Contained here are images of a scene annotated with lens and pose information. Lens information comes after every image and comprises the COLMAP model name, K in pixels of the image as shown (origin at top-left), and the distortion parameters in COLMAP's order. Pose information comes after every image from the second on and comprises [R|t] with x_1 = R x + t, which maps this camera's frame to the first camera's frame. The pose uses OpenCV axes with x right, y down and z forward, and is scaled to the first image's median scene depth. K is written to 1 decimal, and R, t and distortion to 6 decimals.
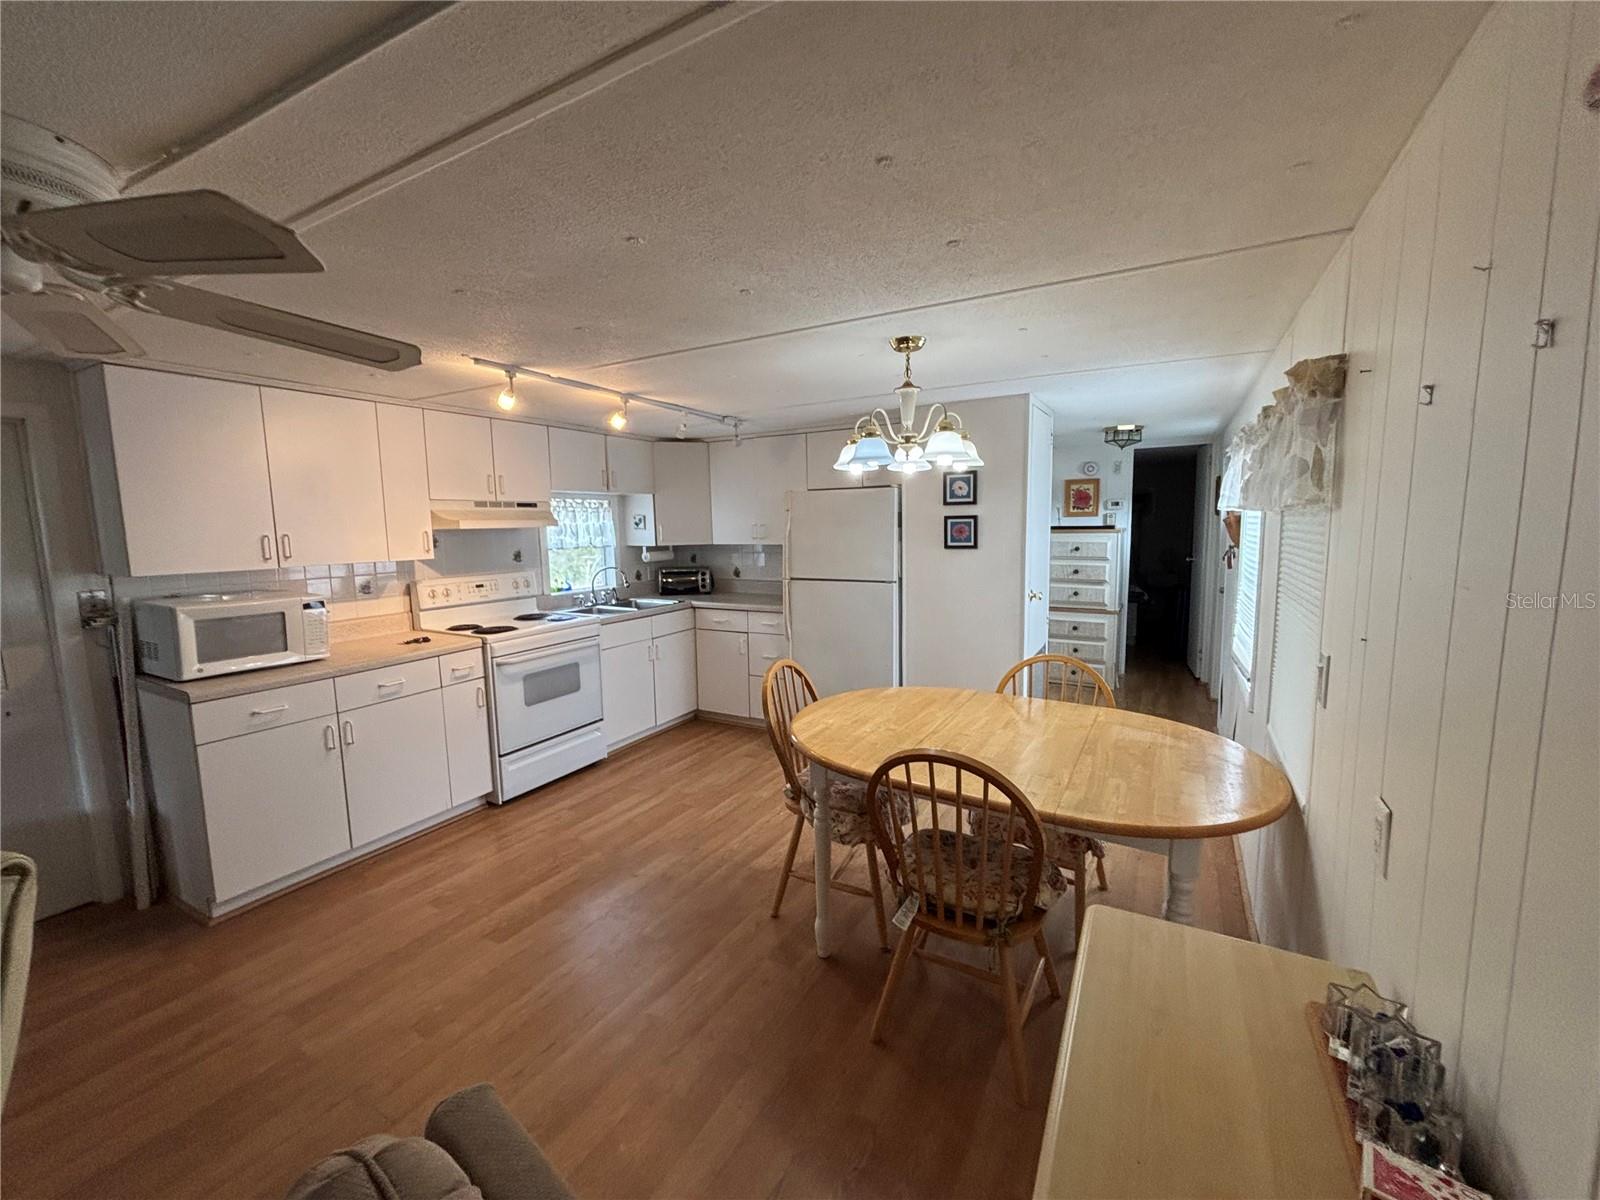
lens RADIAL K [[648.3, 0, 811.9], [0, 648.3, 599.1], [0, 0, 1]] dist [0.001457, -0.000244]
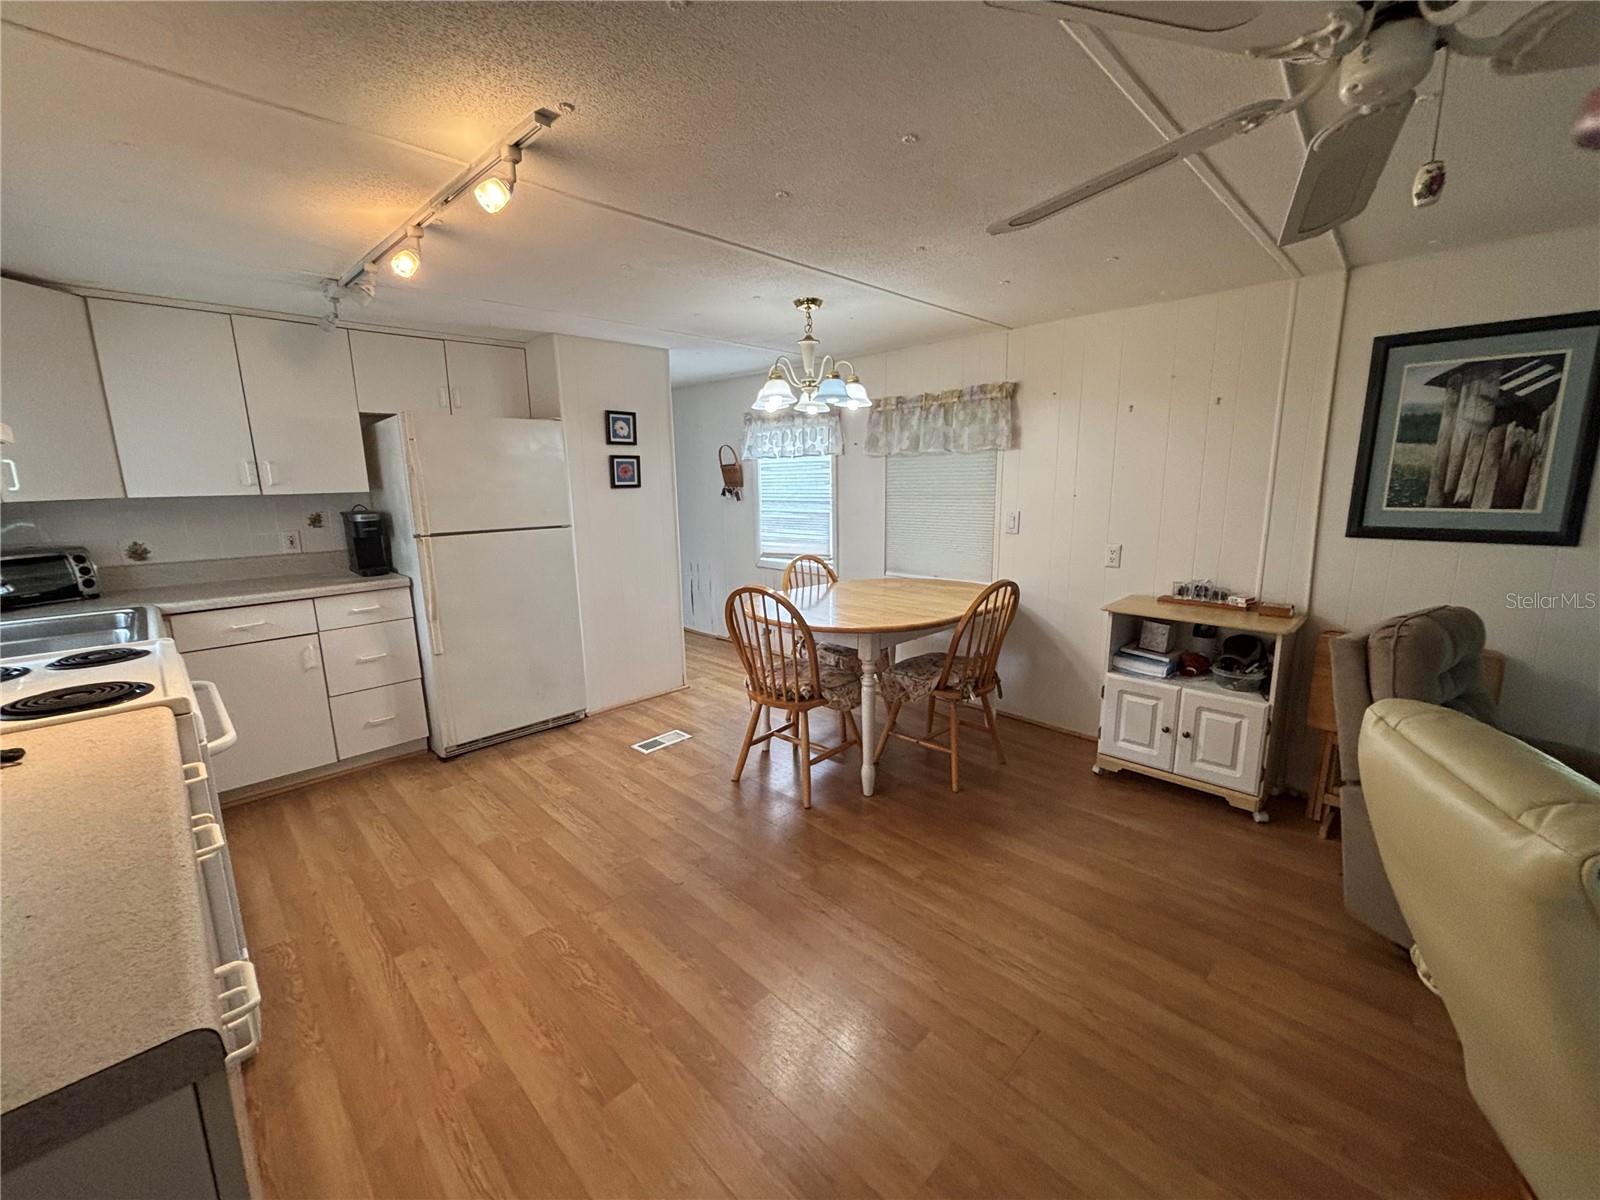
lens RADIAL K [[648.3, 0, 810.0], [0, 648.3, 596.0], [0, 0, 1]] dist [0.001457, -0.000244]
pose [[0.272380, -0.163614, 0.948177, -0.707882], [0.126626, 0.982961, 0.133241, -0.009069], [-0.953821, 0.083771, 0.288456, 0.441778]]
